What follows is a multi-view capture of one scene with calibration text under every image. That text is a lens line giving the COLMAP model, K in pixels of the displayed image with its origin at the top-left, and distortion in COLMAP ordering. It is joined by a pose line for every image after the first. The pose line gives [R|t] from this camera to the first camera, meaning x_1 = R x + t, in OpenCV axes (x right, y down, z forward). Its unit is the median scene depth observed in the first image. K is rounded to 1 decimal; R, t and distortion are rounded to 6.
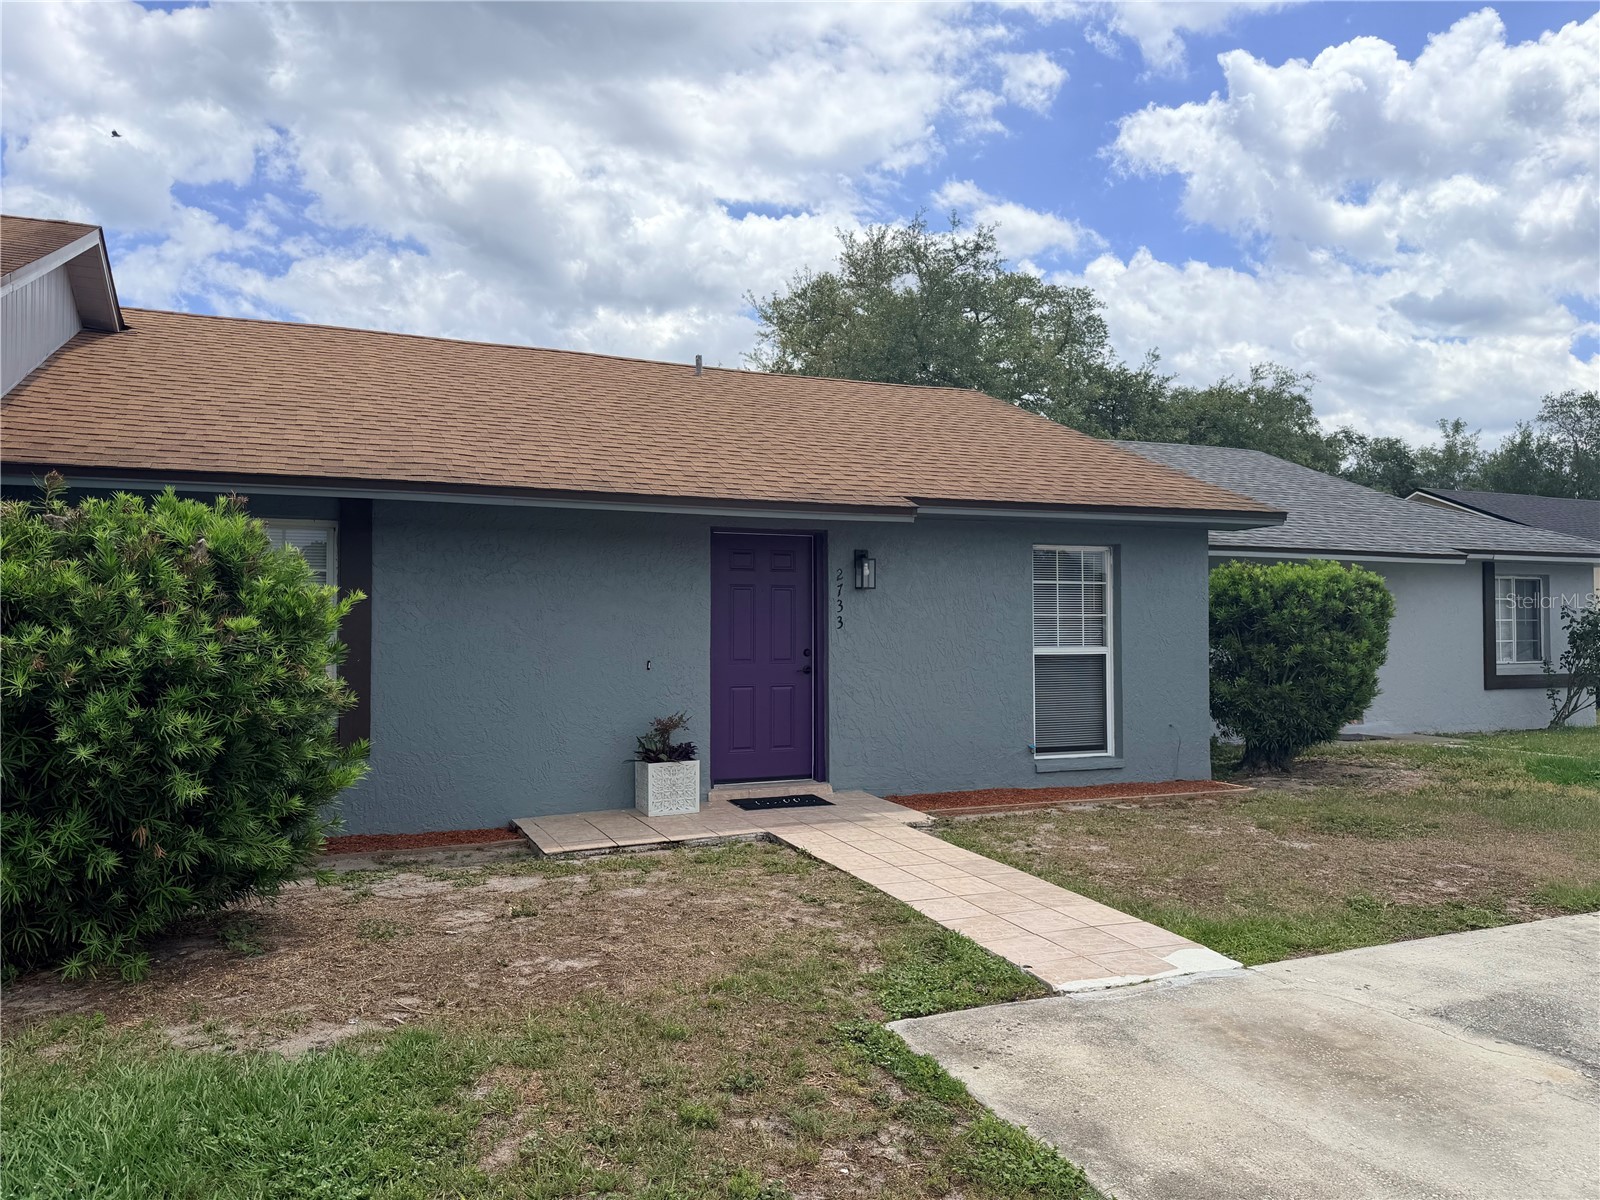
lens RADIAL K [[1126.1, 0, 794.0], [0, 1126.1, 599.5], [0, 0, 1]] dist [0.019691, -0.025405]
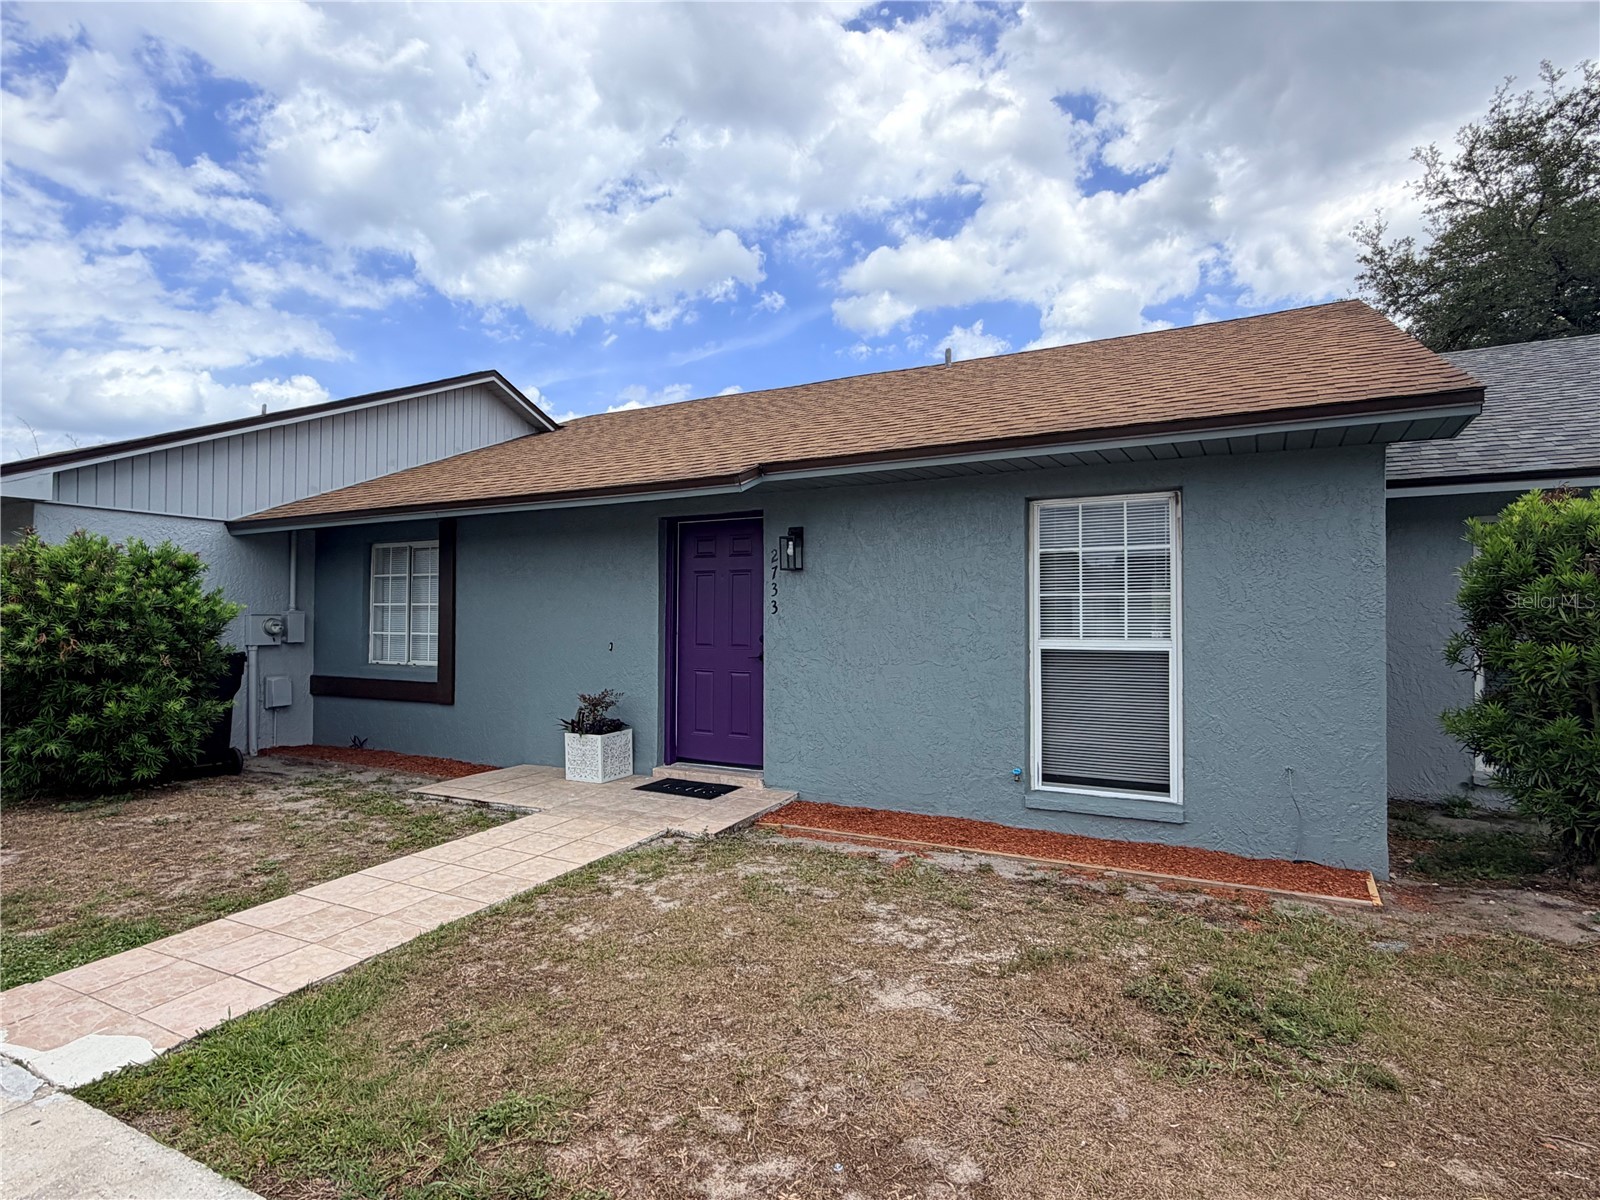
lens RADIAL K [[851.8, 0, 808.7], [0, 851.8, 610.4], [0, 0, 1]] dist [0.001155, -0.000644]
pose [[0.629321, -0.008511, -0.777099, 0.541745], [0.013638, 0.999907, 0.000093, 0.020777], [0.777026, -0.010656, 0.629378, 0.513987]]
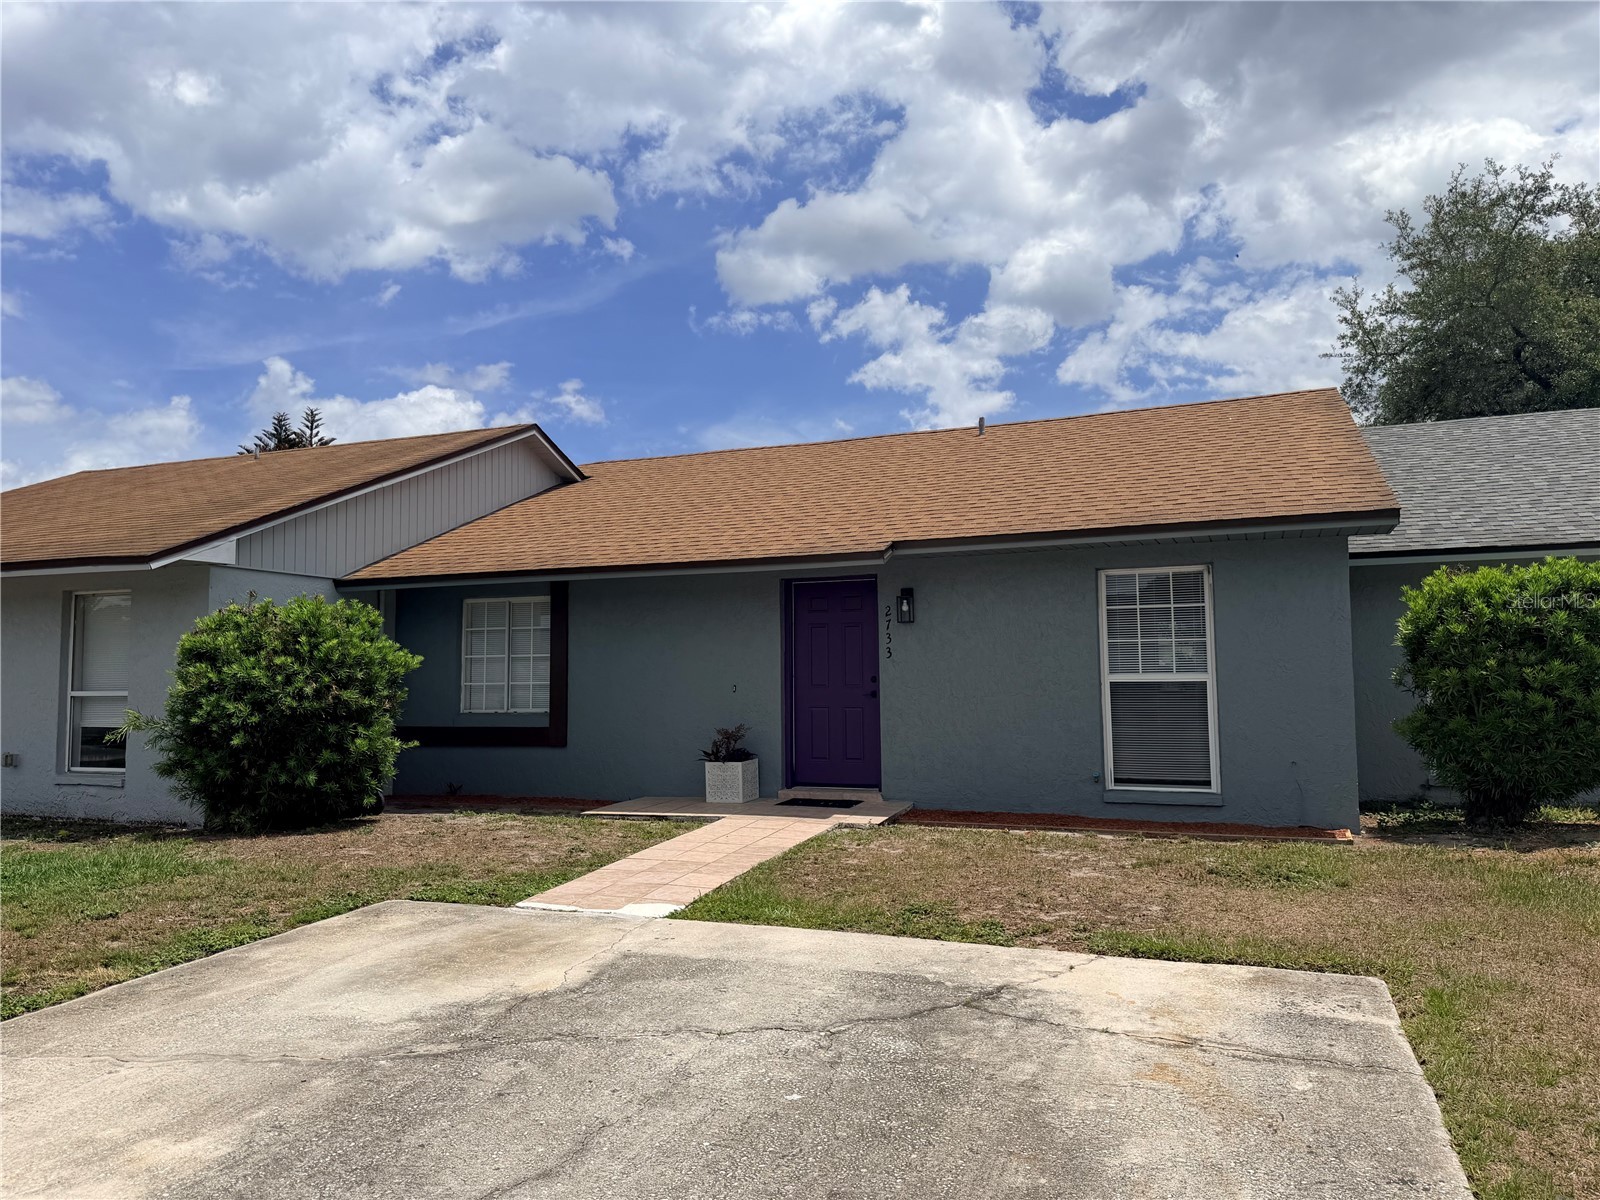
lens RADIAL K [[1126.1, 0, 789.2], [0, 1126.1, 594.1], [0, 0, 1]] dist [0.019691, -0.025405]
pose [[0.700204, -0.058531, -0.711539, 0.705136], [0.026362, 0.998074, -0.056159, 0.019846], [0.713456, 0.020566, 0.700398, 0.106617]]
